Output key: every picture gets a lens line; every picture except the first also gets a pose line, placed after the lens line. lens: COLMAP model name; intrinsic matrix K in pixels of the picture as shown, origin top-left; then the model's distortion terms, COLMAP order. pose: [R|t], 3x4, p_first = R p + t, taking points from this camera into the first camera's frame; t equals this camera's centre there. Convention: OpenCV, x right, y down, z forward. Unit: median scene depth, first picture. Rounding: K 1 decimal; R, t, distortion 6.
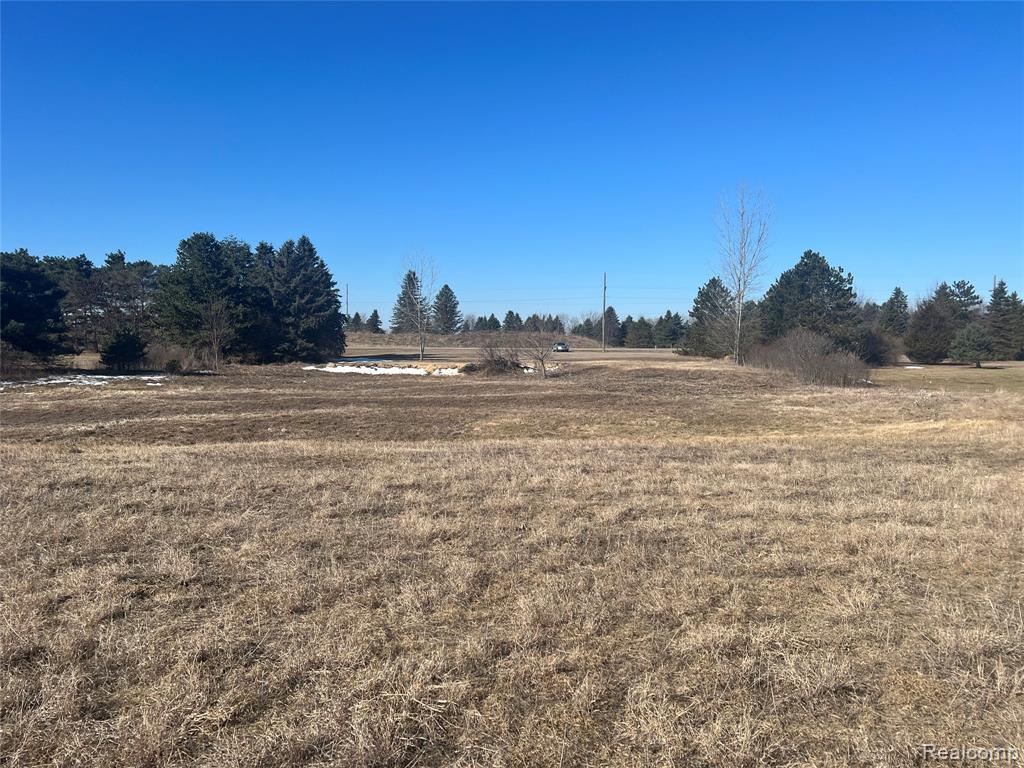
lens RADIAL K [[757.8, 0, 500.9], [0, 757.8, 385.0], [0, 0, 1]] dist [0.042651, -0.077023]
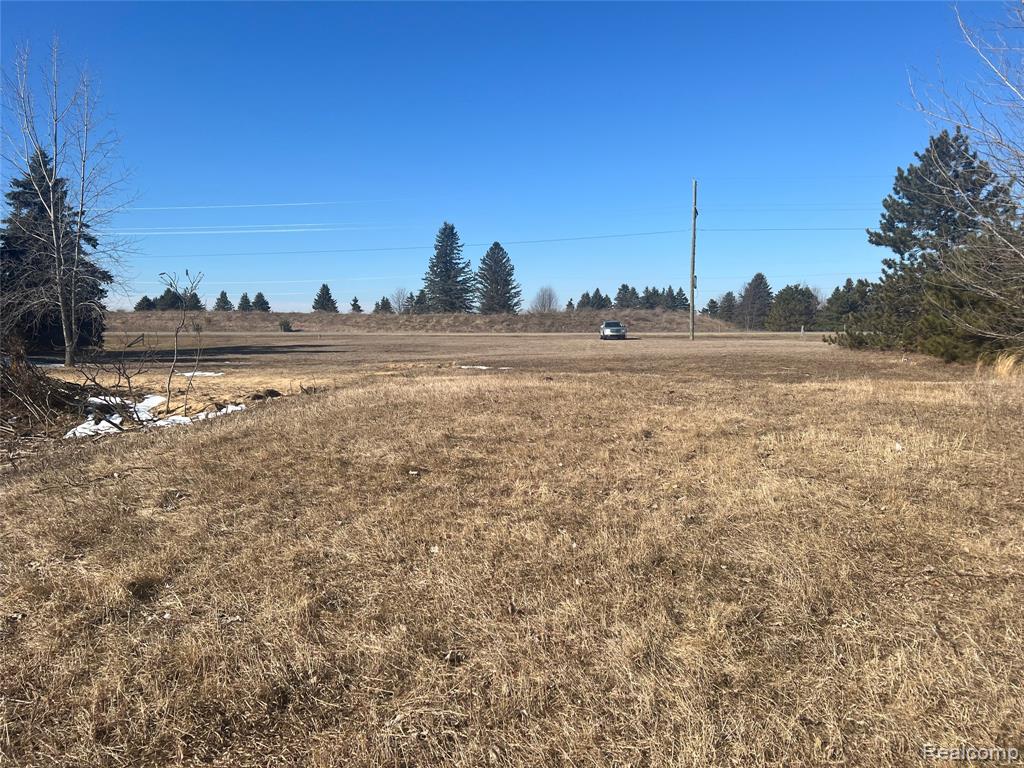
lens RADIAL K [[757.8, 0, 504.3], [0, 757.8, 389.2], [0, 0, 1]] dist [0.042651, -0.077023]
pose [[0.976409, 0.009060, -0.215739, 0.154228], [-0.004170, 0.999724, 0.023108, -0.026508], [0.215889, -0.021664, 0.976178, 0.593346]]
